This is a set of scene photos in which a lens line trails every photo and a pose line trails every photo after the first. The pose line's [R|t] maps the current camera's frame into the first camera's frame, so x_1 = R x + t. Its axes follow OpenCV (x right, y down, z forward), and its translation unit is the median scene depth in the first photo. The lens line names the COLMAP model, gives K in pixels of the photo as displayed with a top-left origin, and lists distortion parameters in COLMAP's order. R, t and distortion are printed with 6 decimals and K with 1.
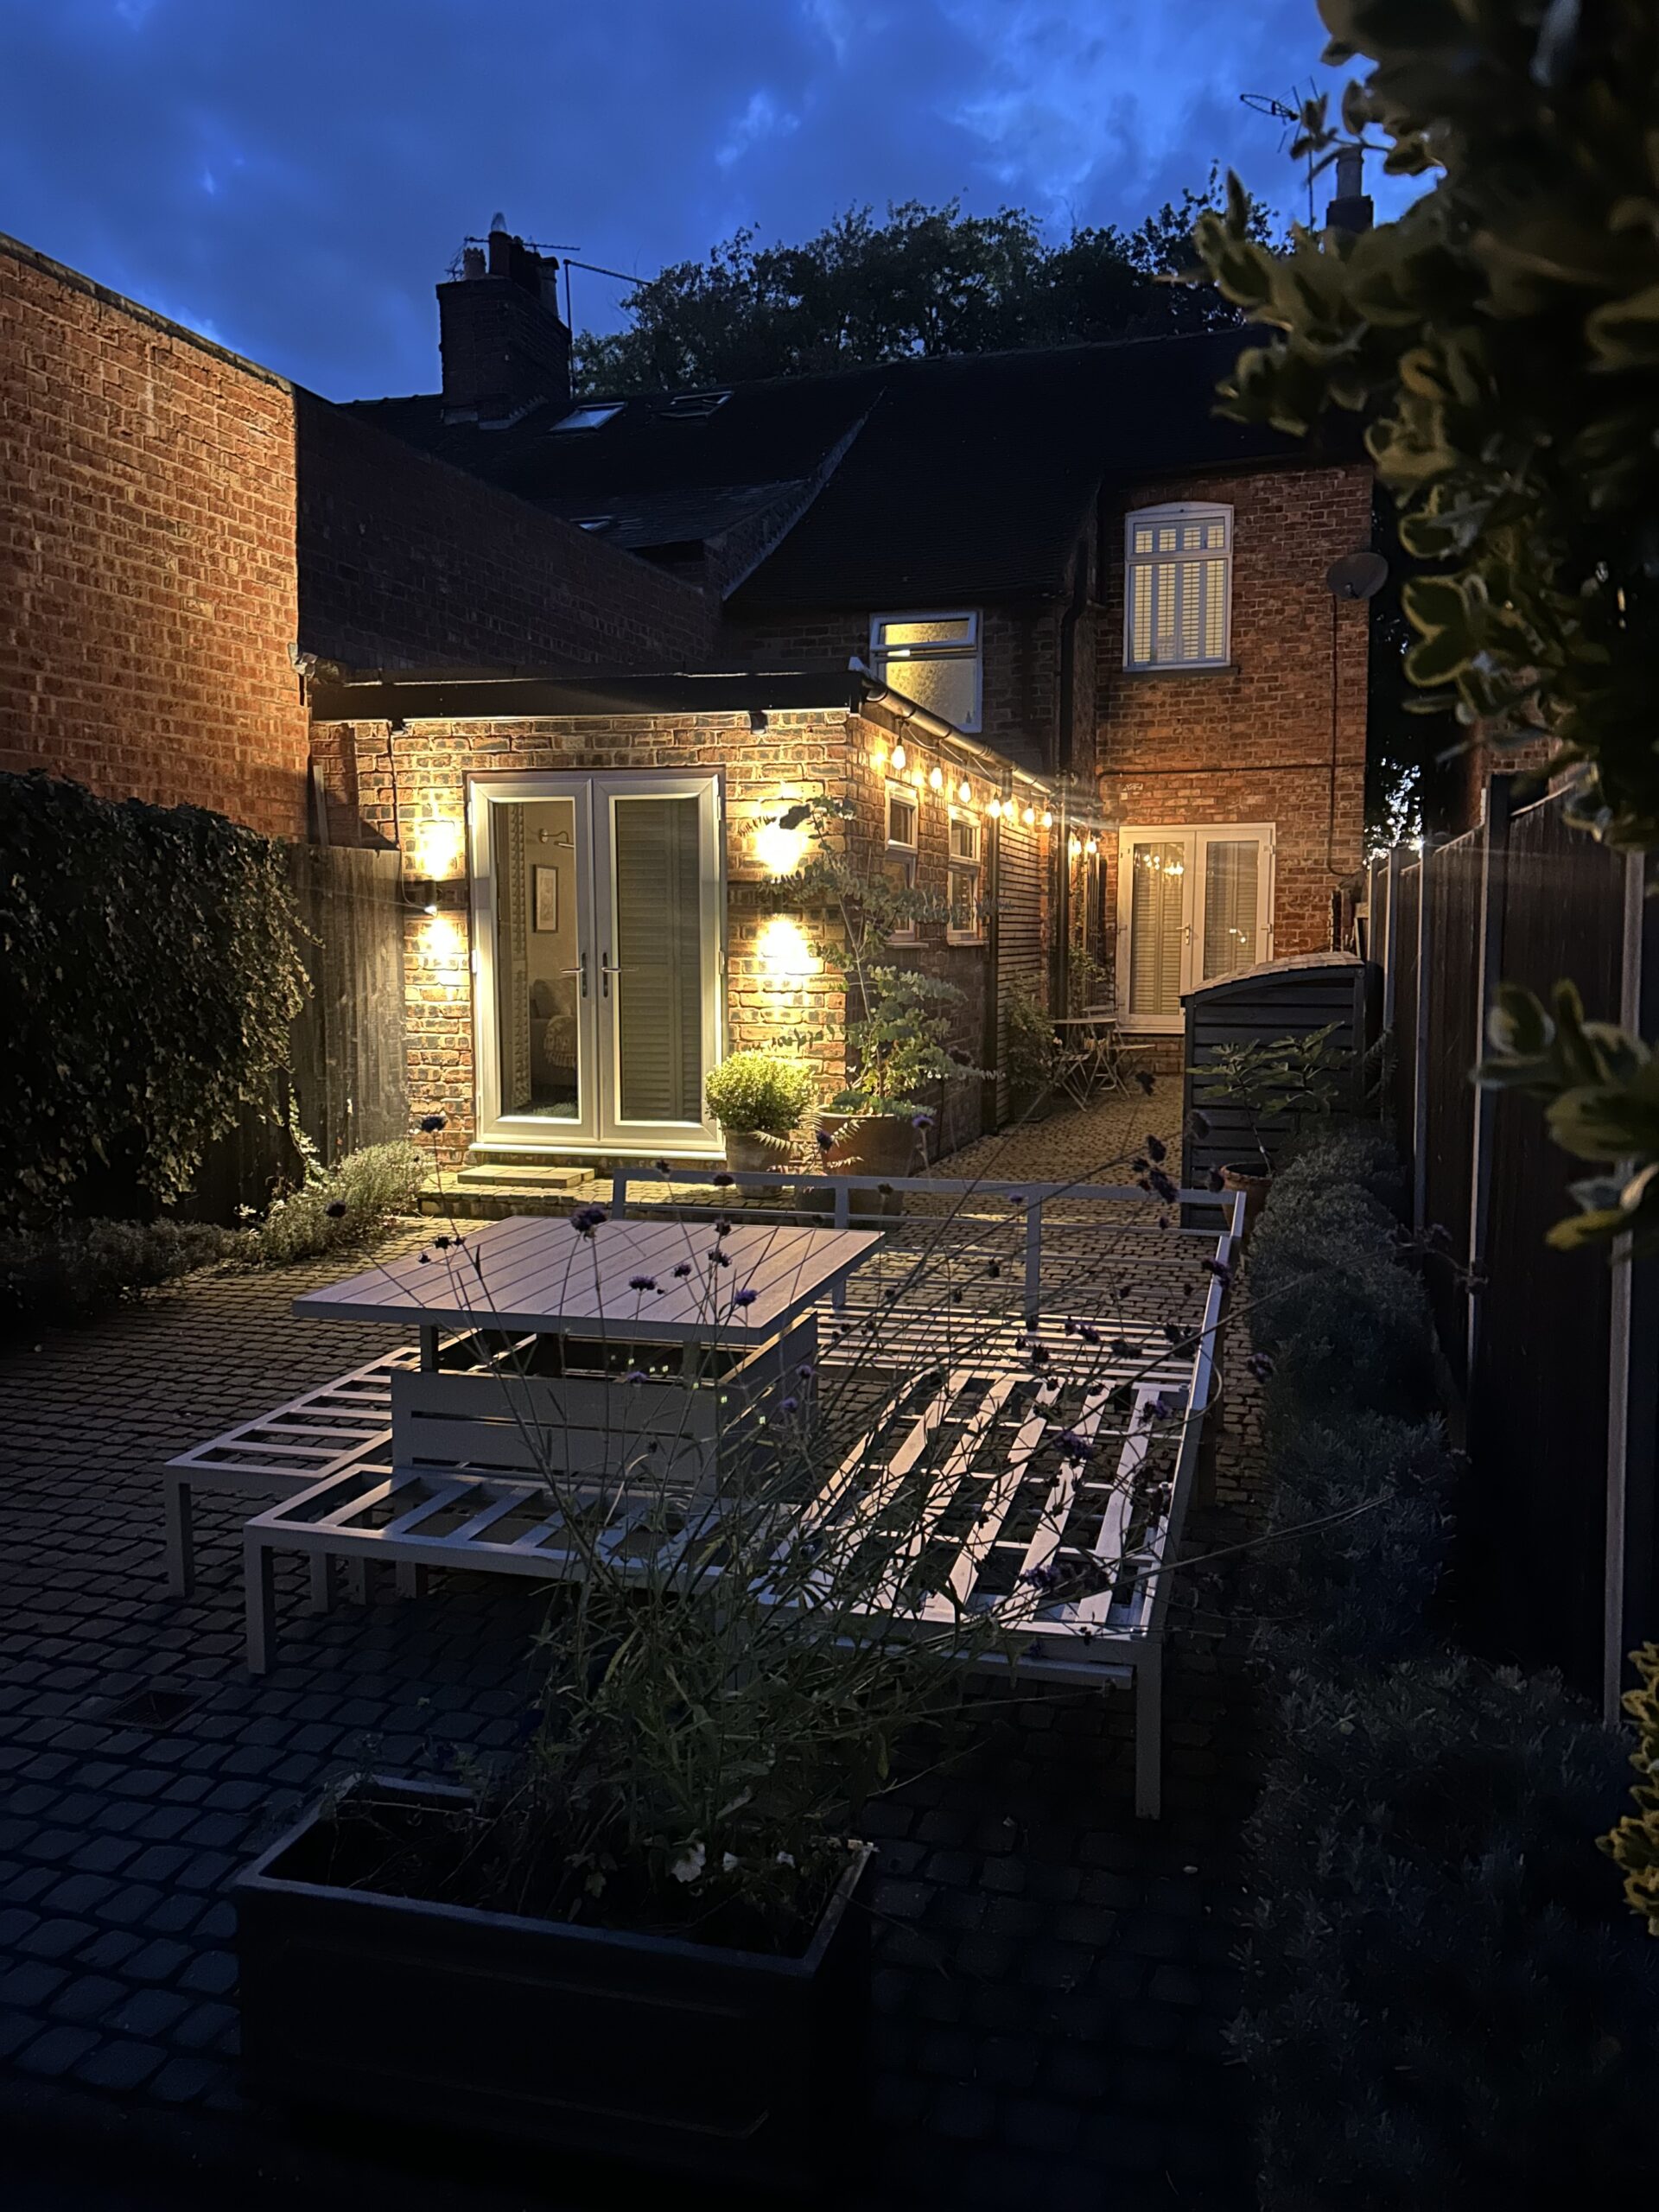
lens RADIAL K [[1666.4, 0, 825.7], [0, 1666.4, 1107.7], [0, 0, 1]] dist [0.018574, -0.010946]
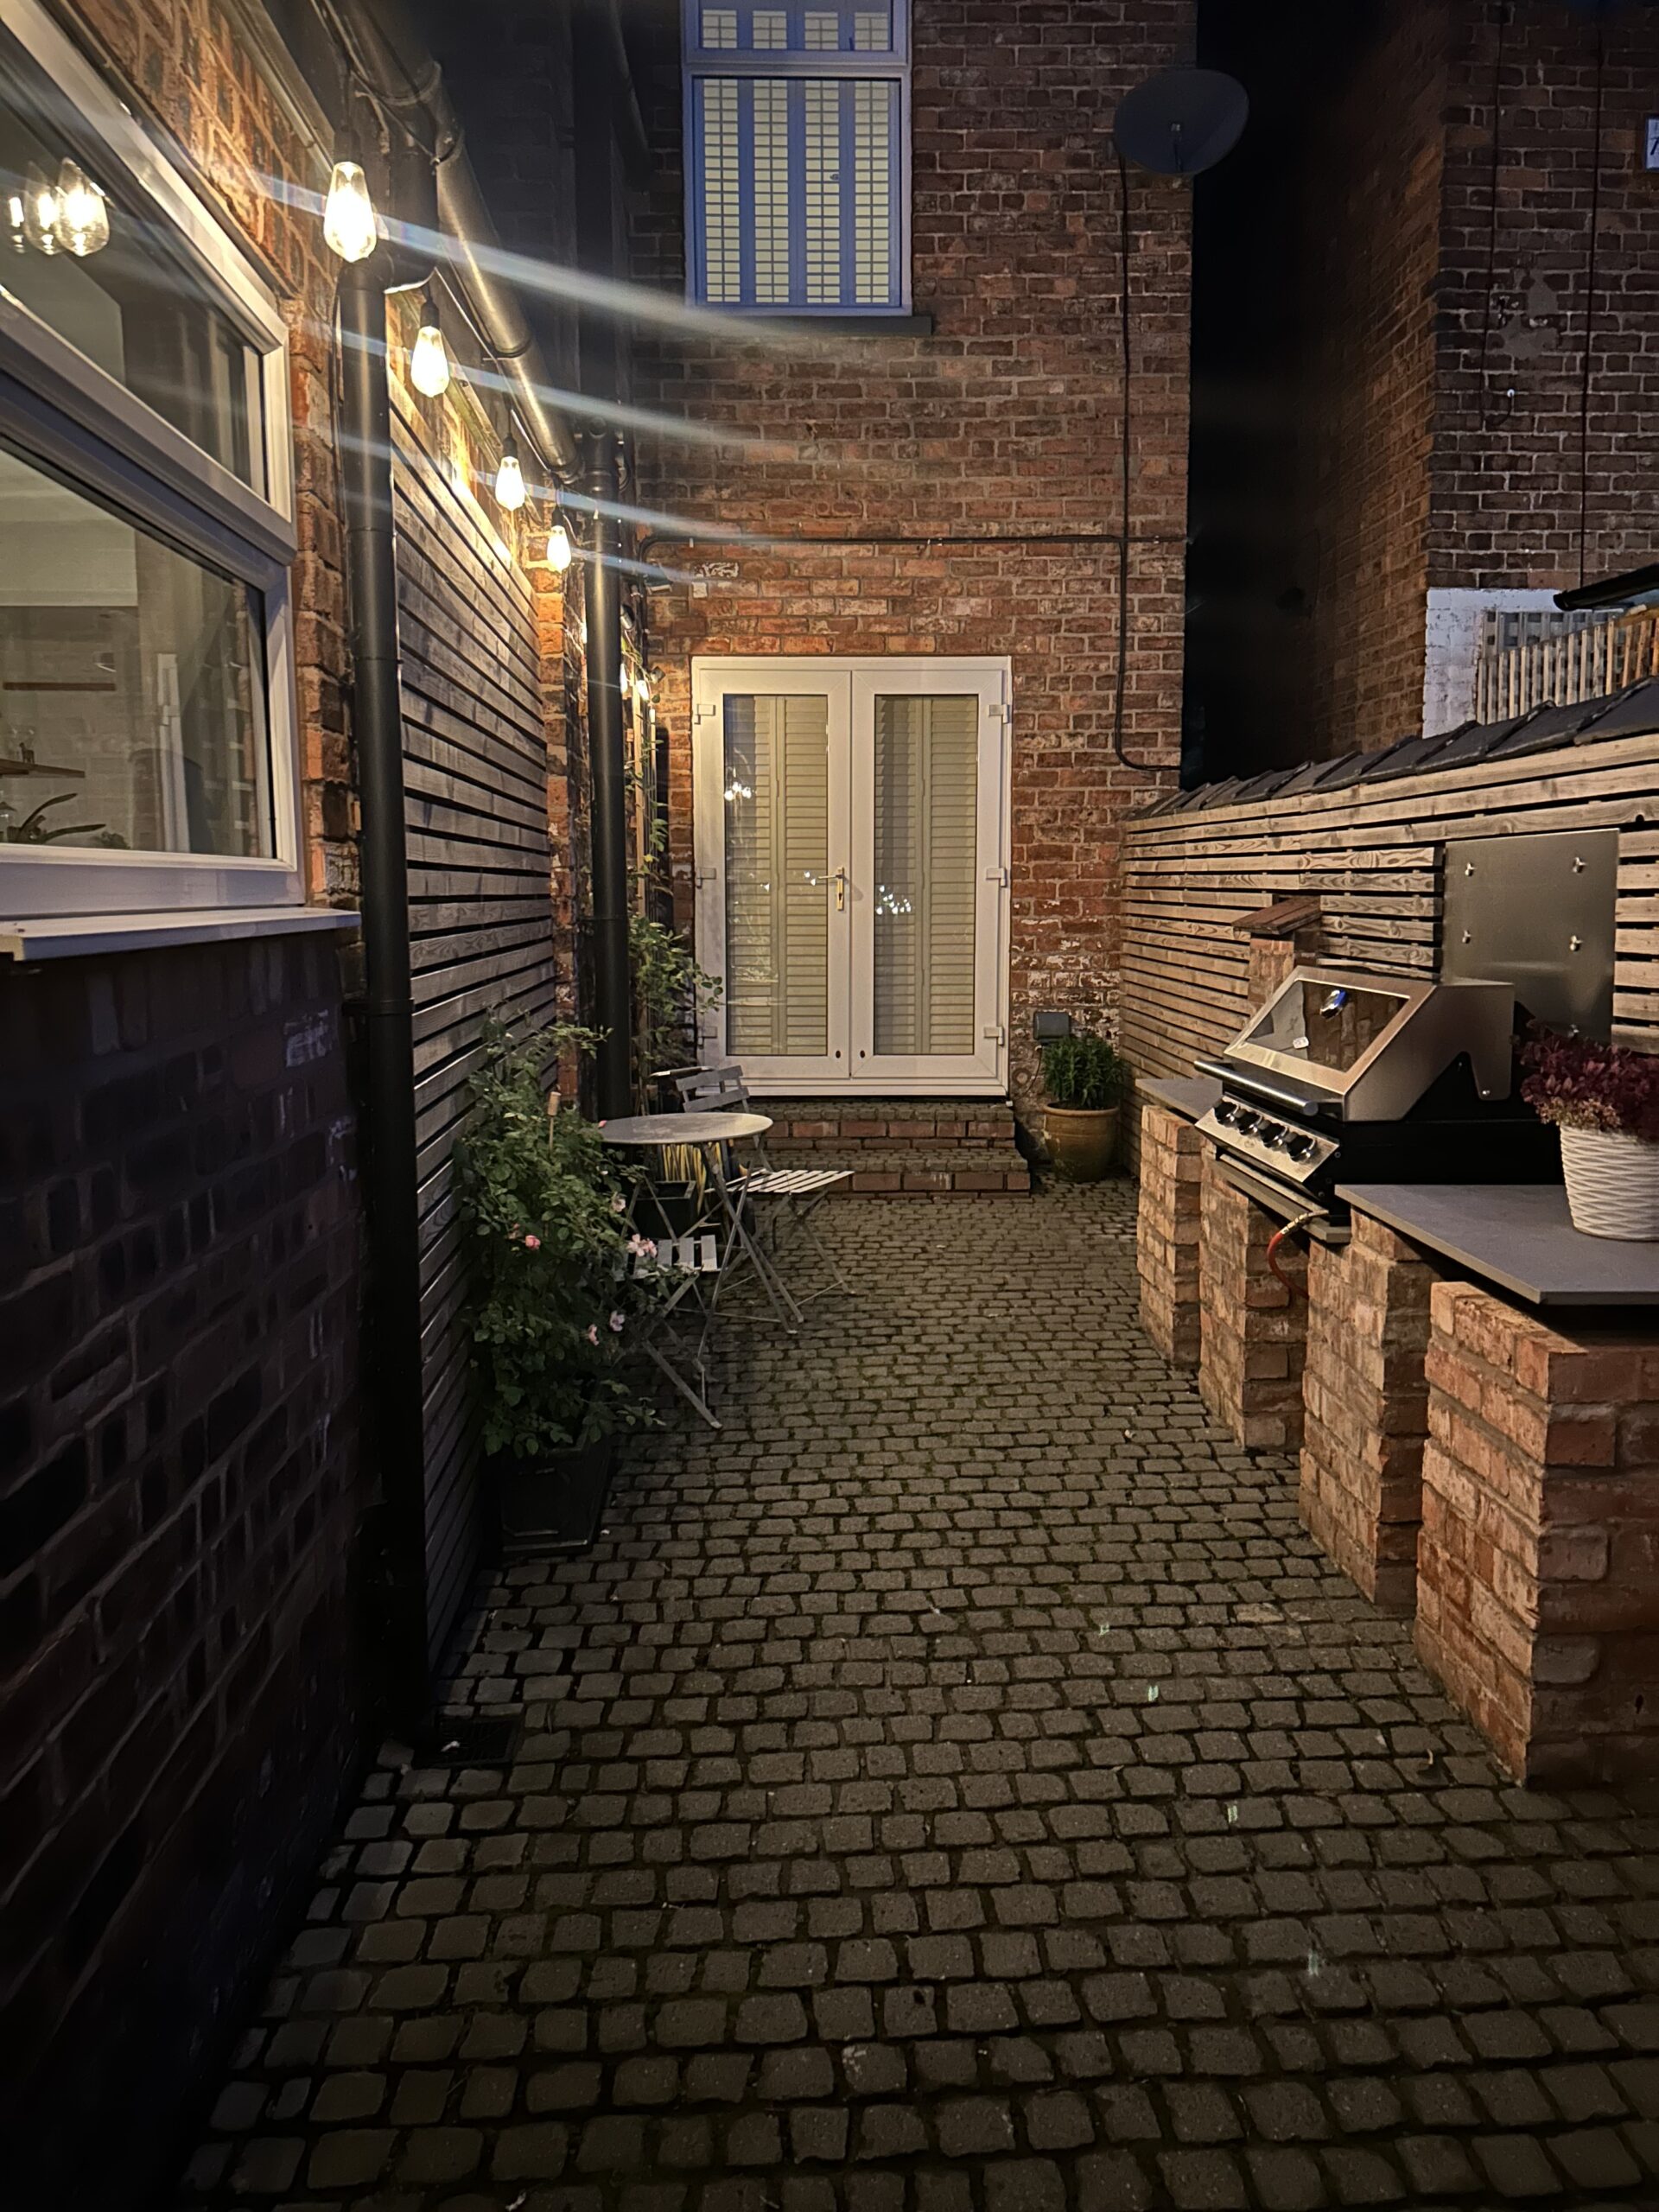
lens RADIAL K [[1666.4, 0, 836.9], [0, 1666.4, 1115.9], [0, 0, 1]] dist [0.018574, -0.010946]
pose [[0.946760, -0.044518, 0.318847, 0.062390], [0.035552, 0.998793, 0.033888, -0.056743], [-0.319971, -0.020748, 0.947200, 0.560213]]
